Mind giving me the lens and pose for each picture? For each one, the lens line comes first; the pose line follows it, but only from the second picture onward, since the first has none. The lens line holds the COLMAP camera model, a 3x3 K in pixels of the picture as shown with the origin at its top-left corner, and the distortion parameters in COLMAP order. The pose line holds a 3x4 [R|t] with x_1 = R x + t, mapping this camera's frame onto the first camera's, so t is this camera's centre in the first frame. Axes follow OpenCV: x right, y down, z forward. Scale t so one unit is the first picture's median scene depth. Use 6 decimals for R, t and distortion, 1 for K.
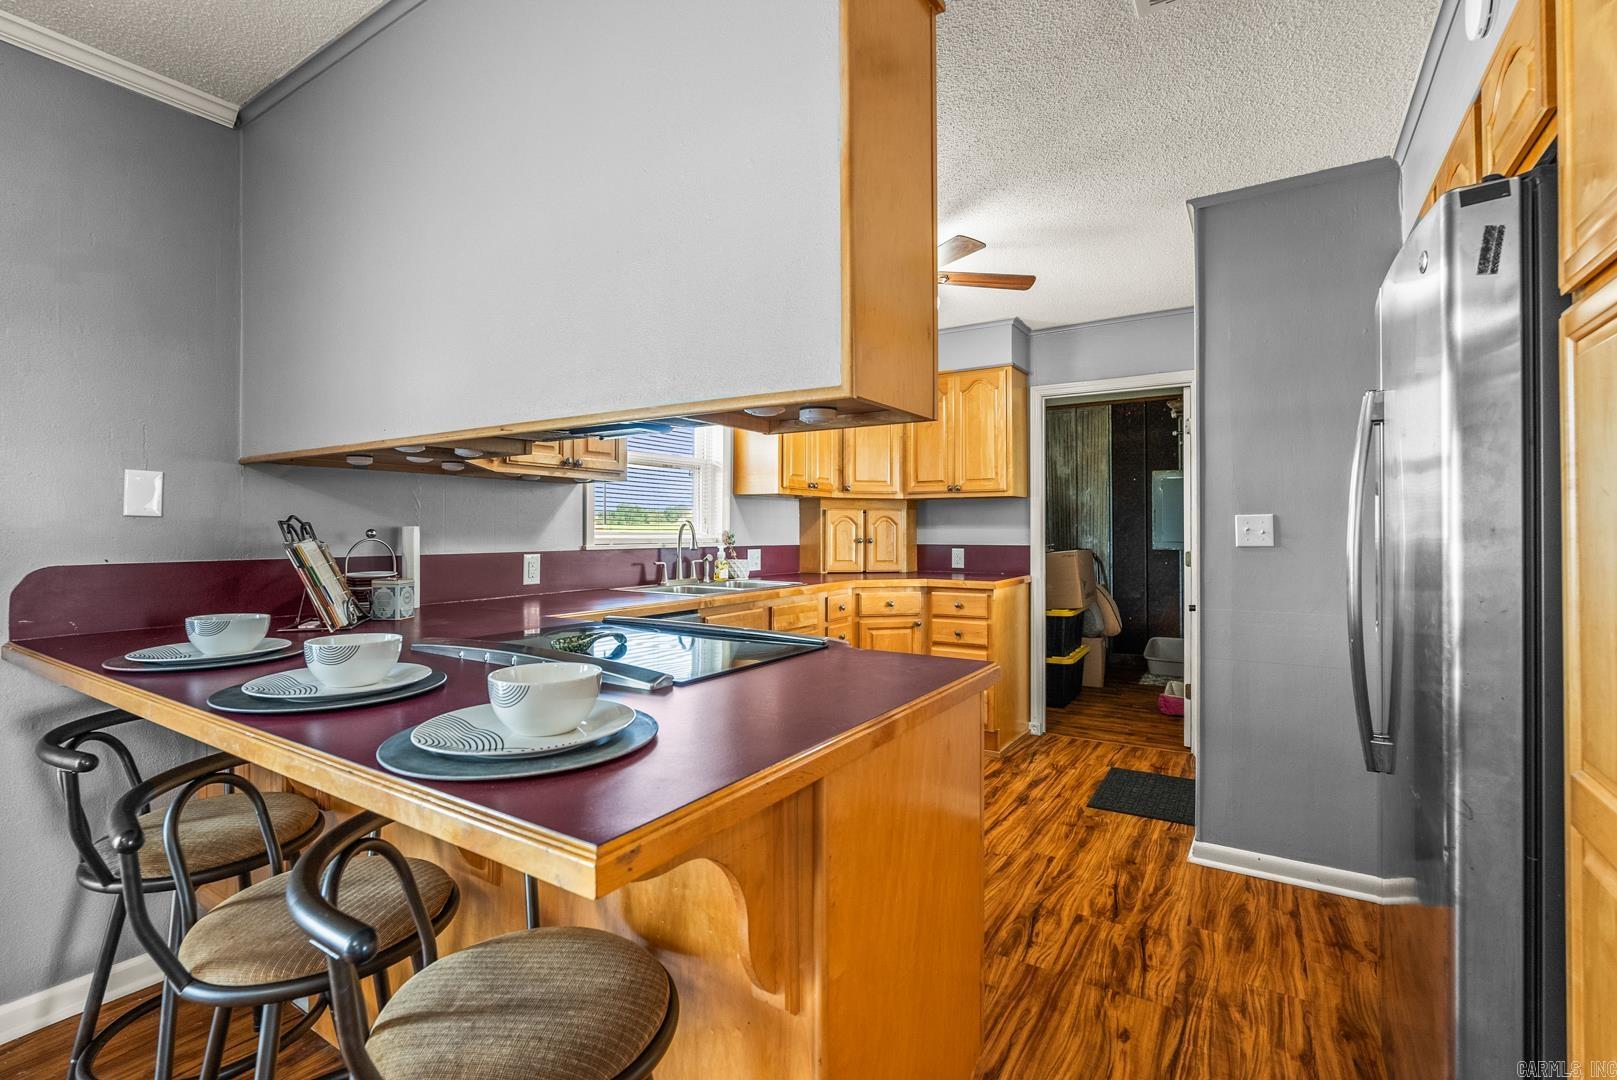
lens RADIAL K [[727.2, 0, 811.3], [0, 727.2, 538.9], [0, 0, 1]] dist [-0.010899, 0.001176]
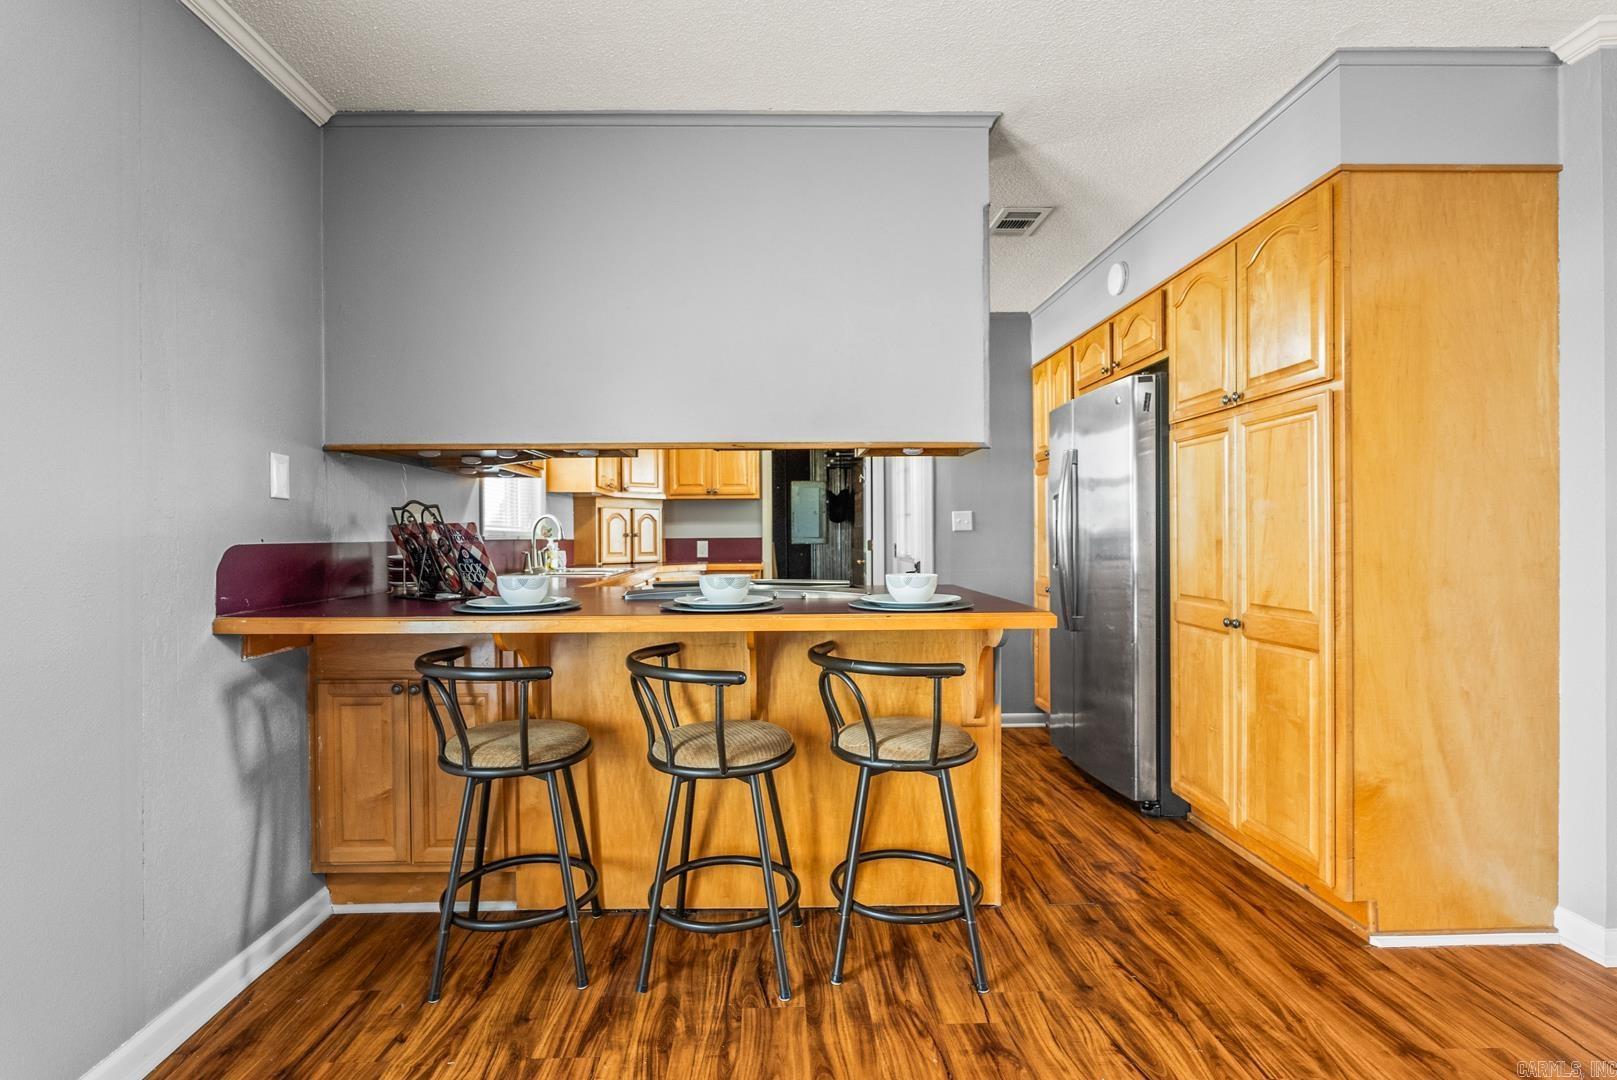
lens RADIAL K [[755.1, 0, 779.8], [0, 755.1, 566.8], [0, 0, 1]] dist [-0.000683, 0.000195]
pose [[0.838463, -0.029175, 0.544177, -0.467879], [0.013674, 0.999378, 0.032512, 0.021043], [-0.544787, -0.019819, 0.838340, -0.155756]]
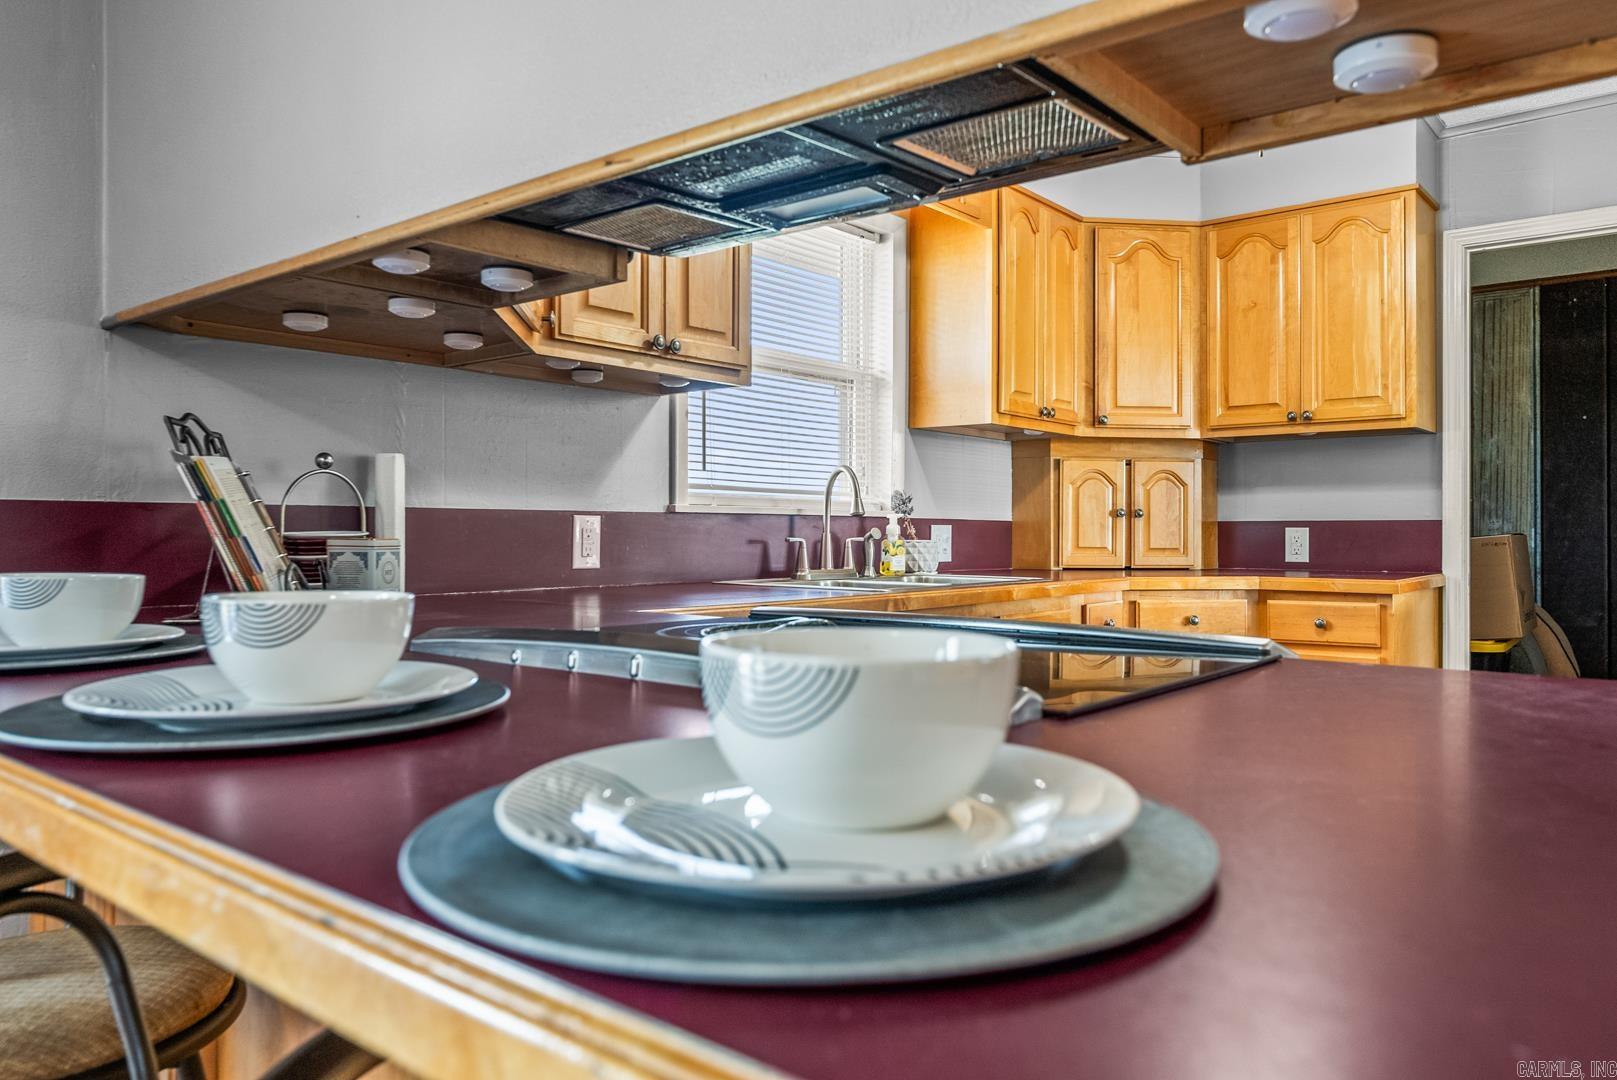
lens RADIAL K [[1120.6, 0, 812.7], [0, 1120.6, 552.1], [0, 0, 1]] dist [-0.004473, 0.000656]
pose [[0.992486, 0.003054, -0.122324, -0.080015], [-0.002278, 0.999976, 0.006481, 0.034233], [0.122341, -0.006154, 0.992469, 0.118324]]
